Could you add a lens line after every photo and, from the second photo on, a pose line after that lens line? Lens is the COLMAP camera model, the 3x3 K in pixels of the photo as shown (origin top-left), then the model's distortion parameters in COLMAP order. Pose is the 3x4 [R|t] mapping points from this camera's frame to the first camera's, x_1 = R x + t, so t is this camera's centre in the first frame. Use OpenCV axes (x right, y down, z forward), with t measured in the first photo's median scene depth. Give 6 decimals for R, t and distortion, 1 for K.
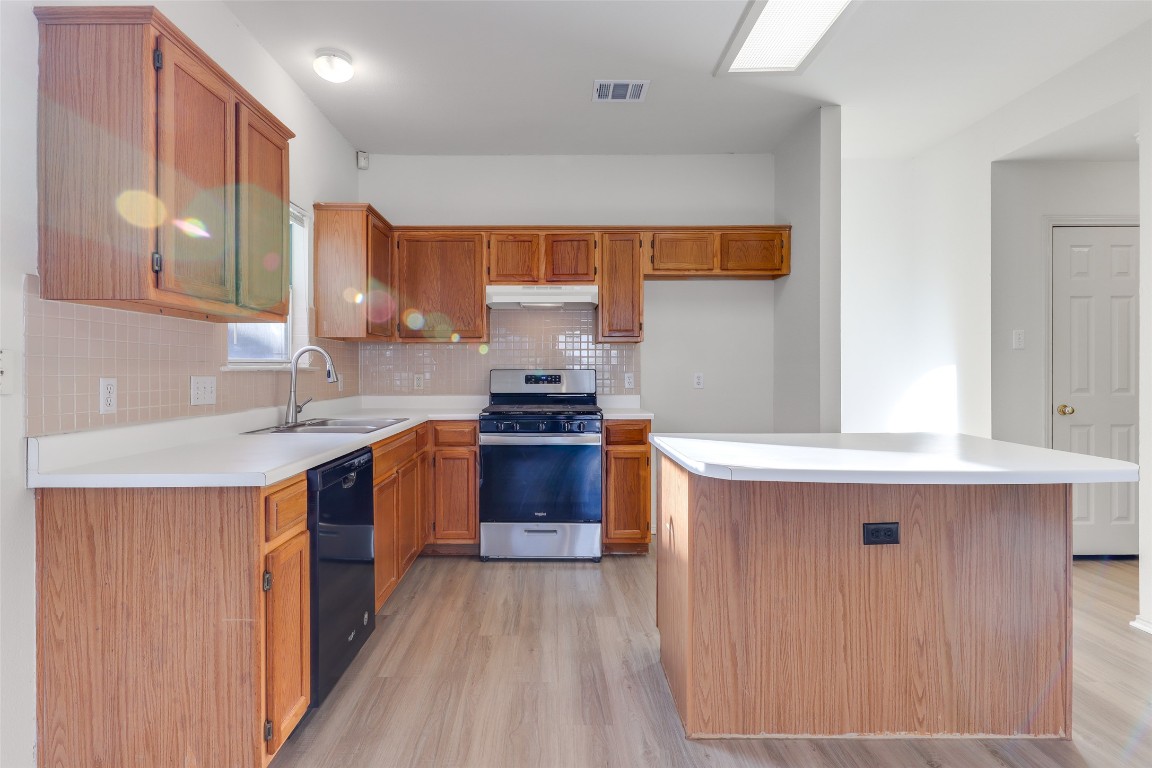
lens RADIAL K [[612.2, 0, 571.8], [0, 612.2, 366.8], [0, 0, 1]] dist [0.008536, 0.000090]
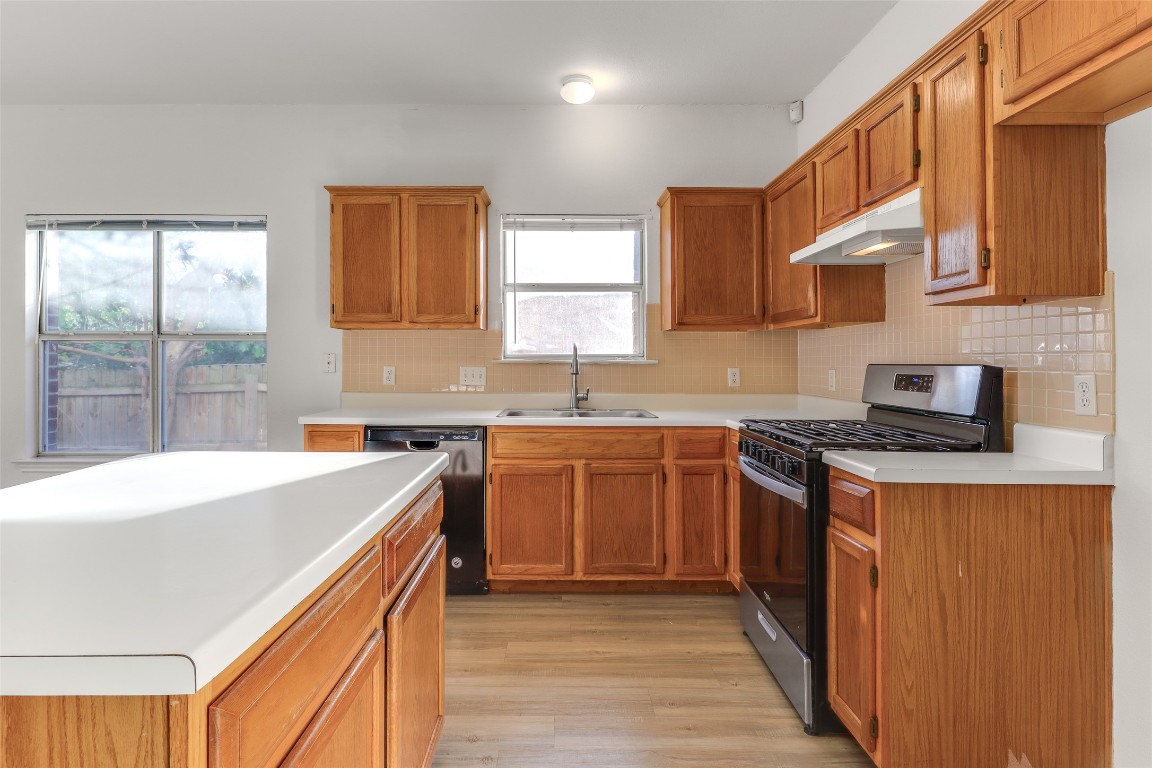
lens RADIAL K [[594.5, 0, 575.4], [0, 594.5, 359.4], [0, 0, 1]] dist [0.001083, -0.000191]
pose [[-0.014001, -0.001911, -0.999900, 0.514929], [0.002040, 0.999996, -0.001939, 0.000116], [0.999900, -0.002067, -0.013997, 0.763862]]
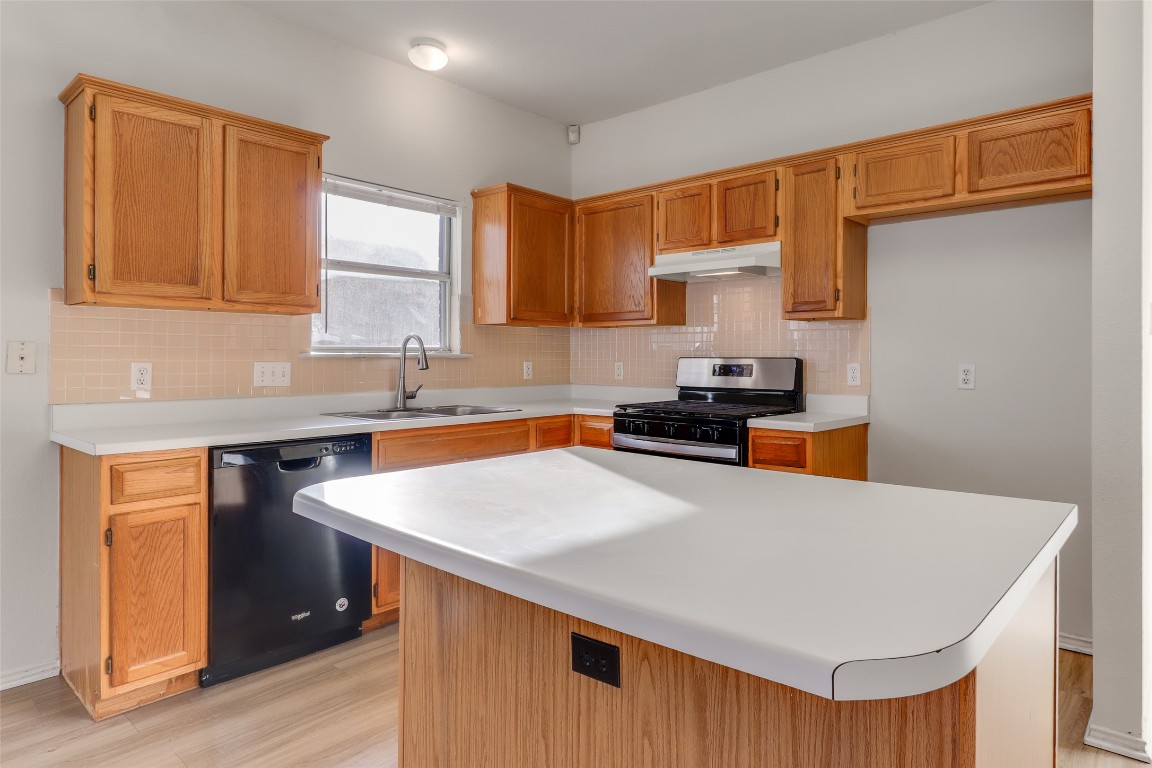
lens RADIAL K [[690.6, 0, 593.3], [0, 690.6, 356.0], [0, 0, 1]] dist [0.005002, 0.001278]
pose [[0.747505, 0.002189, -0.664252, 0.424708], [-0.000134, 0.999995, 0.003144, -0.000516], [0.664256, -0.002261, 0.747502, 0.250689]]
